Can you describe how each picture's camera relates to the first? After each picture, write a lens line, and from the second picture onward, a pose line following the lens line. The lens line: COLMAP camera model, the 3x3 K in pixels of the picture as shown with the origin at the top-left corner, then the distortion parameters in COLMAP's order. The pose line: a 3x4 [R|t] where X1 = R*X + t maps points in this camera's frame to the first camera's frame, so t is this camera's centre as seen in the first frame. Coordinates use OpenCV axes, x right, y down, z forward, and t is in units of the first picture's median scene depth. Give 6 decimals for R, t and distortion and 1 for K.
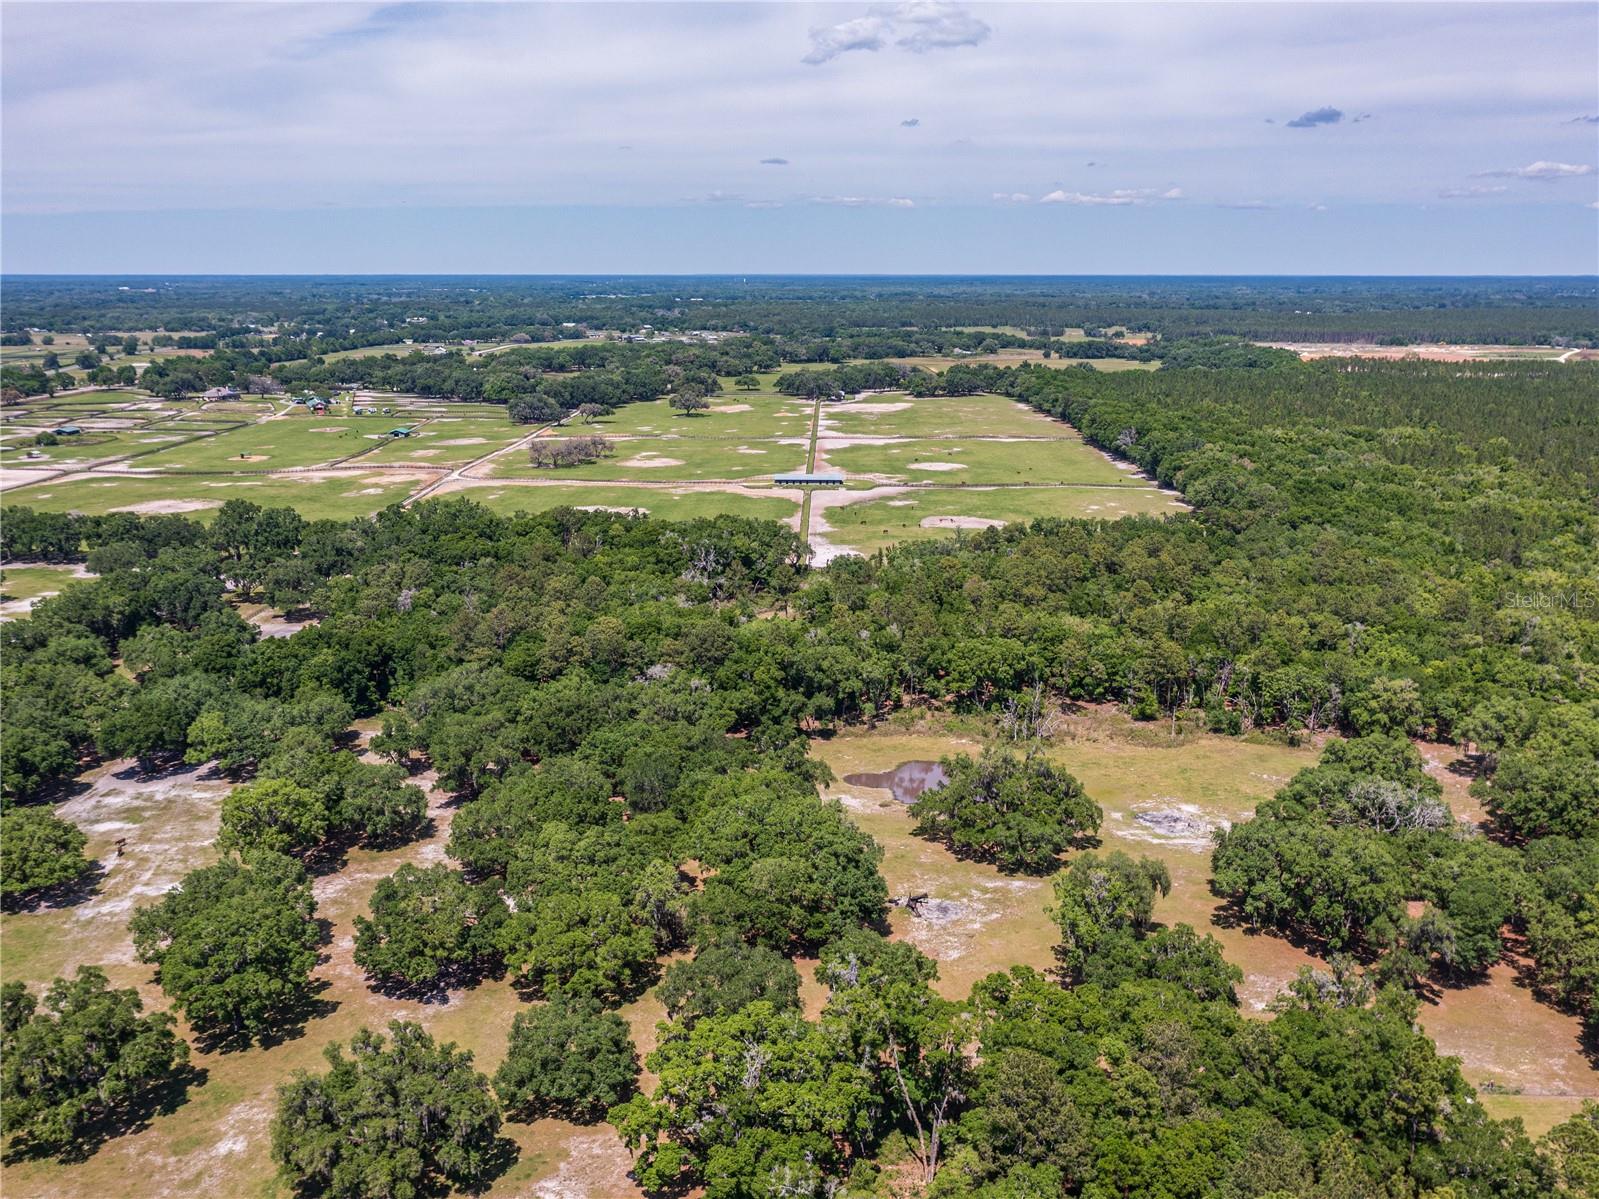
lens RADIAL K [[1413.2, 0, 790.3], [0, 1413.2, 706.4], [0, 0, 1]] dist [-0.012528, 0.004348]
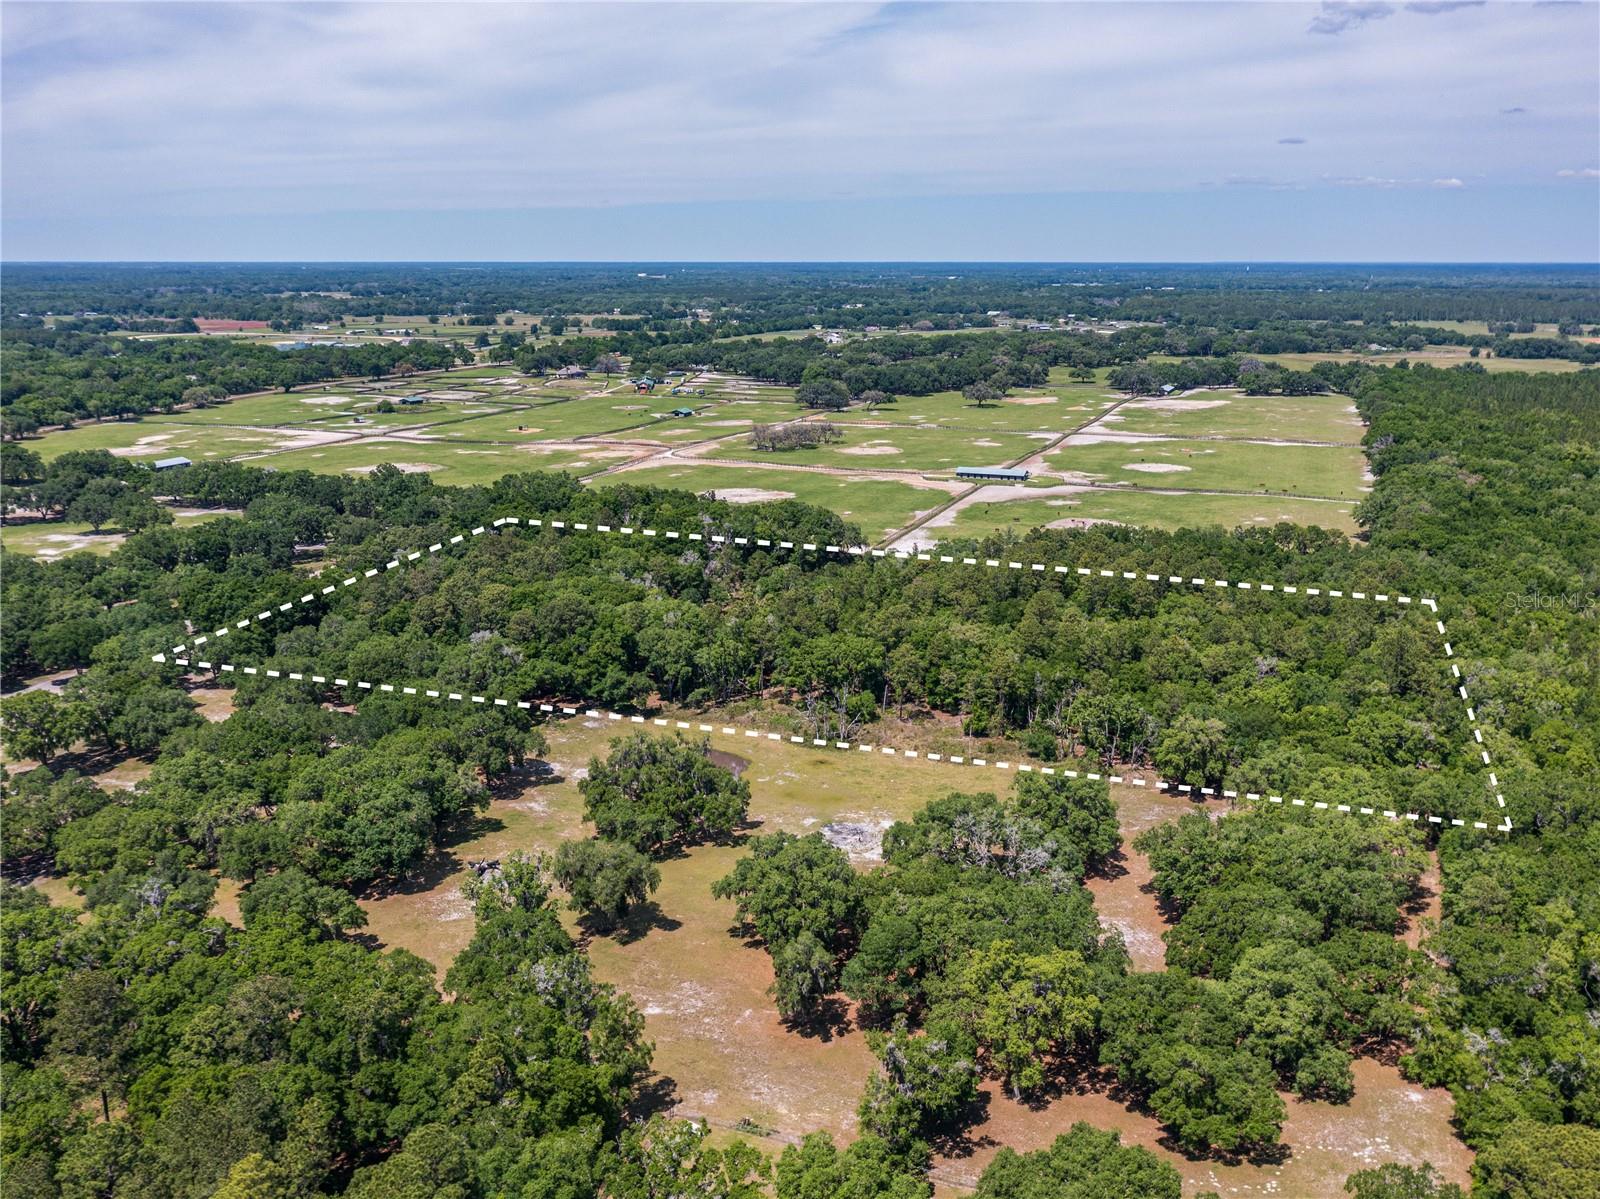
lens RADIAL K [[1414.1, 0, 790.8], [0, 1414.1, 706.5], [0, 0, 1]] dist [-0.012528, 0.004348]
pose [[0.934171, 0.105756, -0.340794, 0.106535], [-0.102839, 0.994340, 0.026670, -0.005323], [0.341686, 0.010132, 0.939760, 0.013349]]
